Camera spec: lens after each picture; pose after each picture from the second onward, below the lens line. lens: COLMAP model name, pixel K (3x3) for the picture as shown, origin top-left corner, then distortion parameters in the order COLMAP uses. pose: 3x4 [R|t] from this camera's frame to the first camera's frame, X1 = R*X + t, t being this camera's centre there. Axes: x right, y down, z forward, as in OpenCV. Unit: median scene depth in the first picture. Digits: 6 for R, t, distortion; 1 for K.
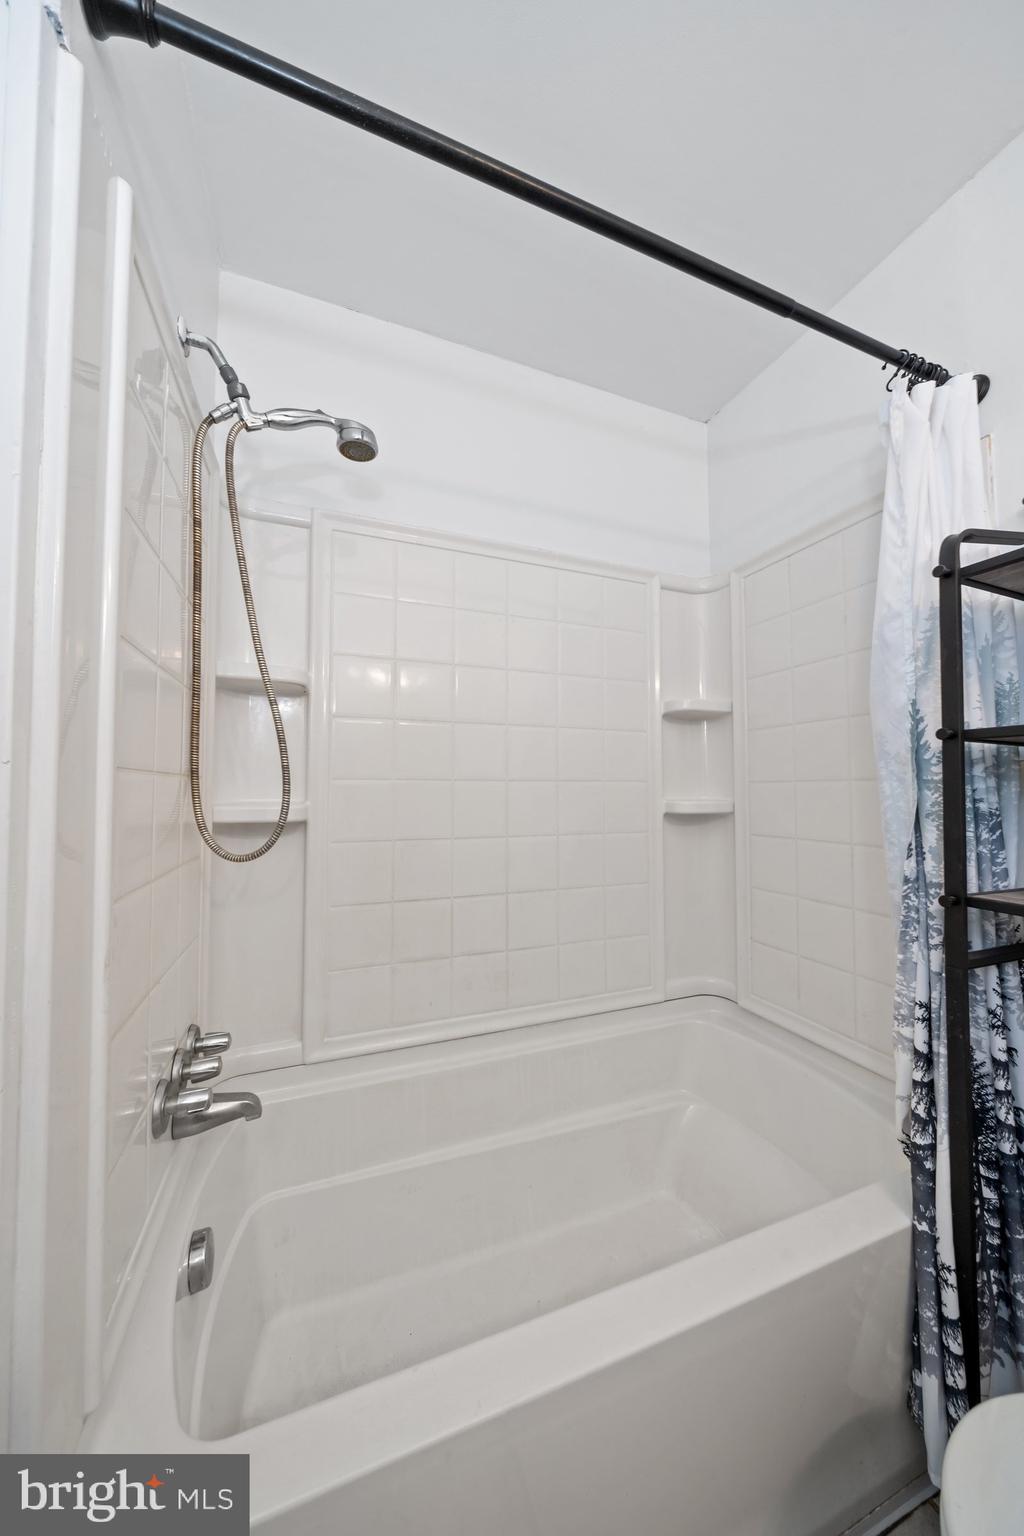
lens RADIAL K [[522.2, 0, 513.2], [0, 522.2, 768.8], [0, 0, 1]] dist [-0.005667, 0.000252]
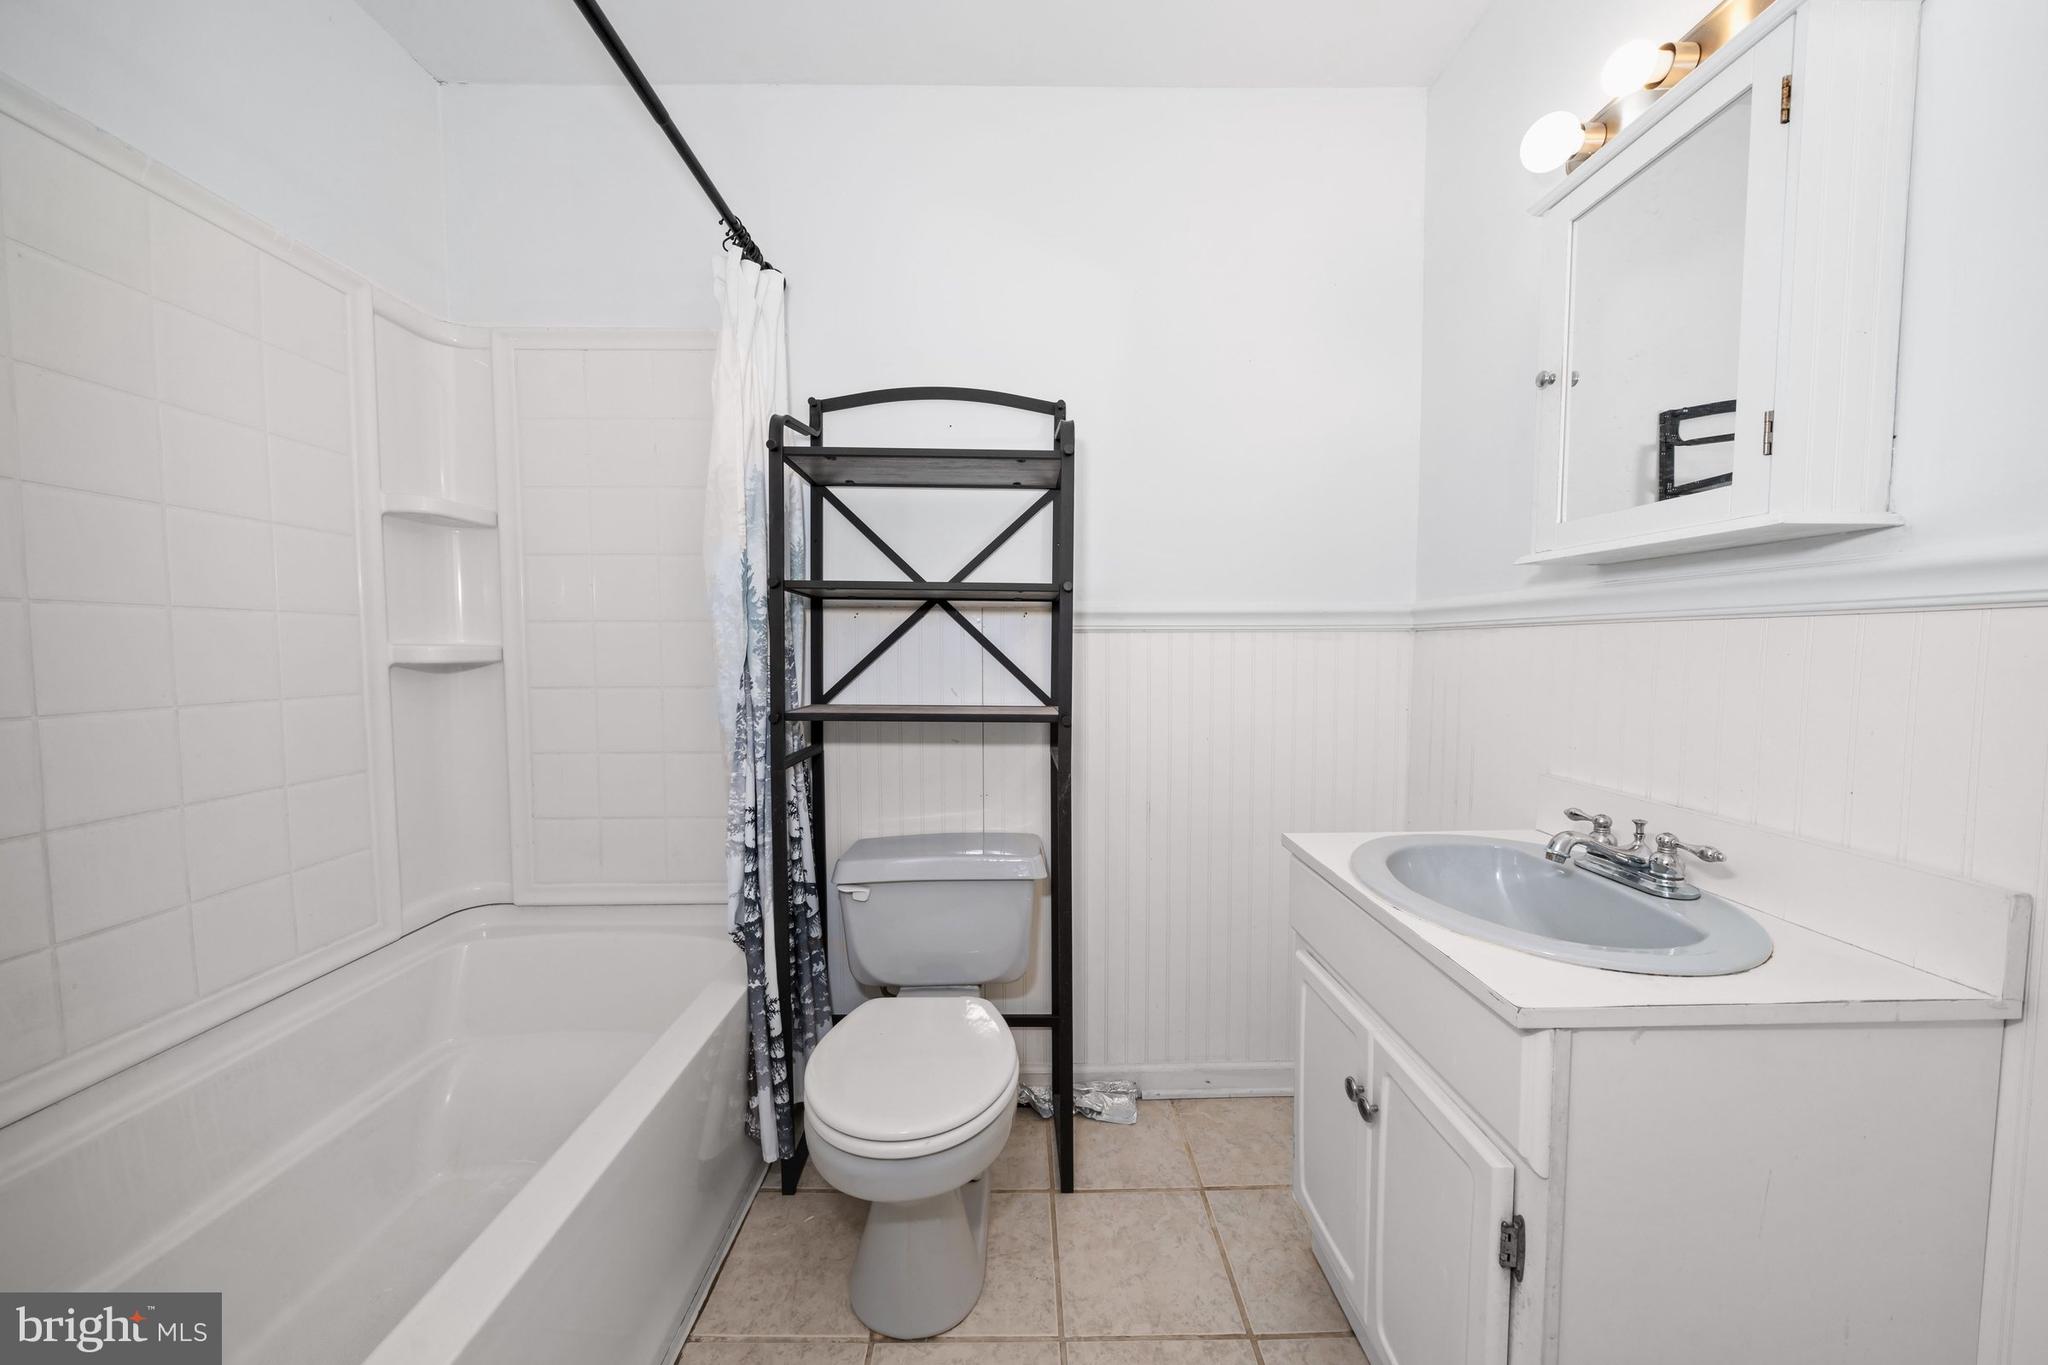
lens RADIAL K [[696.3, 0, 1028.0], [0, 696.3, 683.2], [0, 0, 1]] dist [-0.005667, 0.000252]
pose [[0.342212, -0.053868, 0.938077, -0.472882], [-0.038738, 0.996698, 0.071366, 0.027324], [-0.938824, -0.060762, 0.338995, -0.117447]]
